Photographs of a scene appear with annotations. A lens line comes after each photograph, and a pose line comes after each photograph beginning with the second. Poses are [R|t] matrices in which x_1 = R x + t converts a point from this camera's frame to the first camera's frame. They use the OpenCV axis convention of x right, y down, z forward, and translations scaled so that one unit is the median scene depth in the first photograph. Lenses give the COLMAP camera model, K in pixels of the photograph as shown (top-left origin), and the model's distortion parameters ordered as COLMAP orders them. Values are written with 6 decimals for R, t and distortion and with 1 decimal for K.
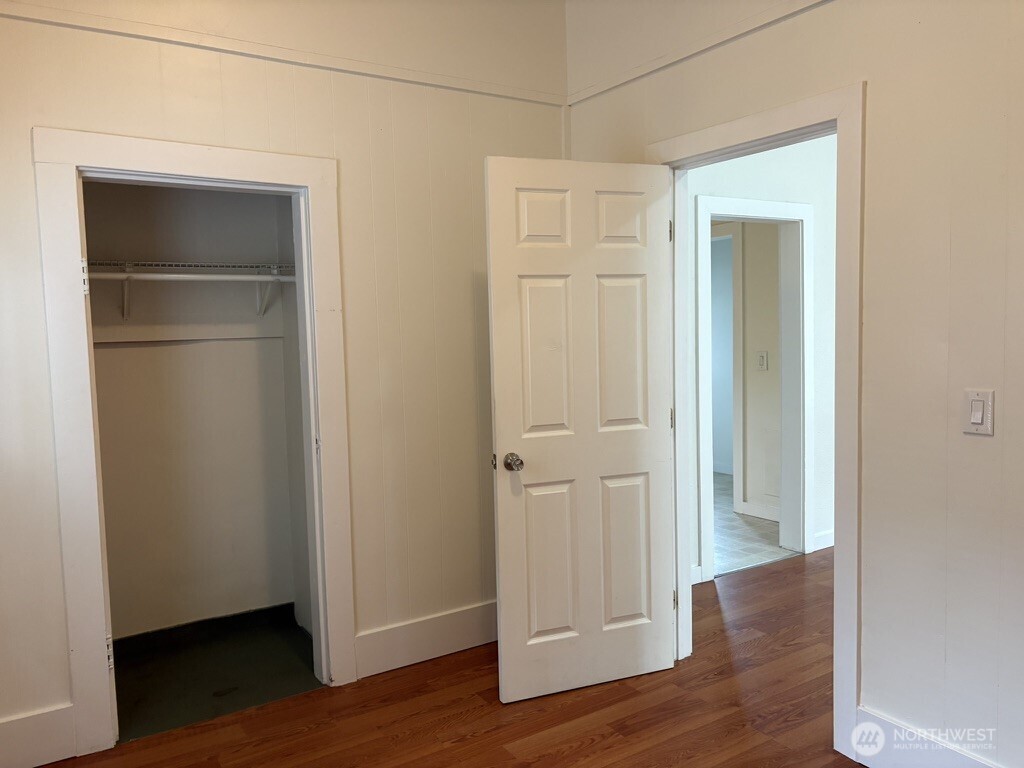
lens RADIAL K [[771.2, 0, 509.5], [0, 771.2, 382.7], [0, 0, 1]] dist [0.020457, -0.014249]
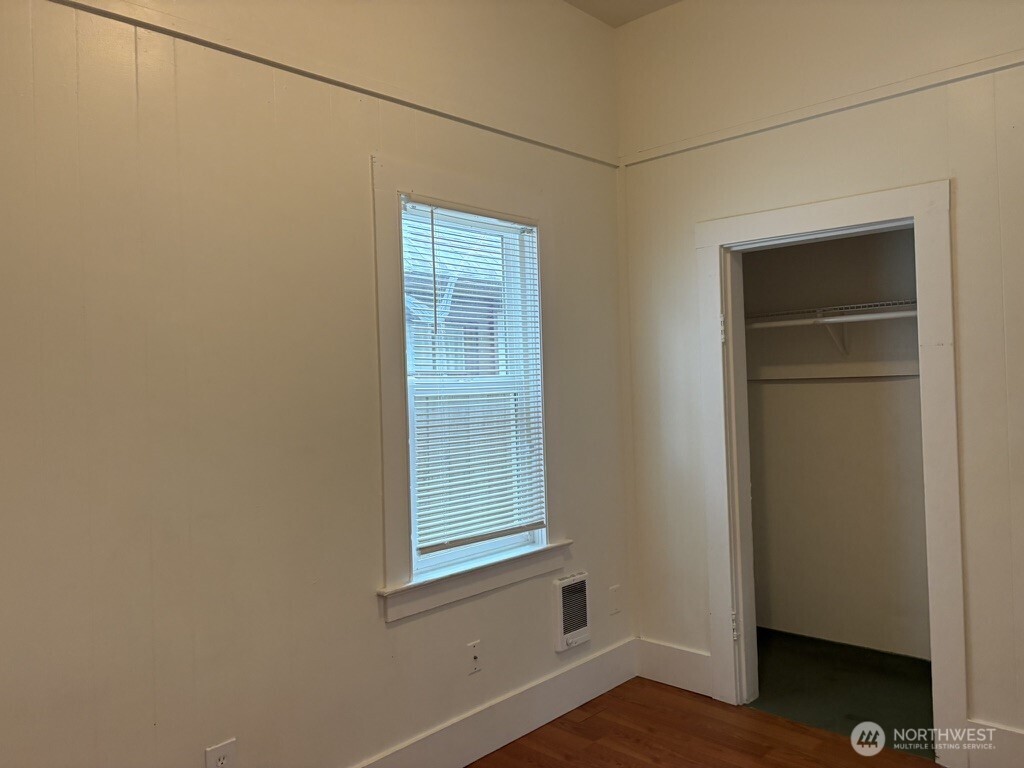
lens RADIAL K [[771.2, 0, 513.5], [0, 771.2, 383.8], [0, 0, 1]] dist [0.020457, -0.014249]
pose [[0.255949, 0.015203, -0.966571, 0.531150], [-0.046993, 0.998890, 0.003268, -0.027938], [0.965547, 0.044586, 0.256379, 0.285847]]
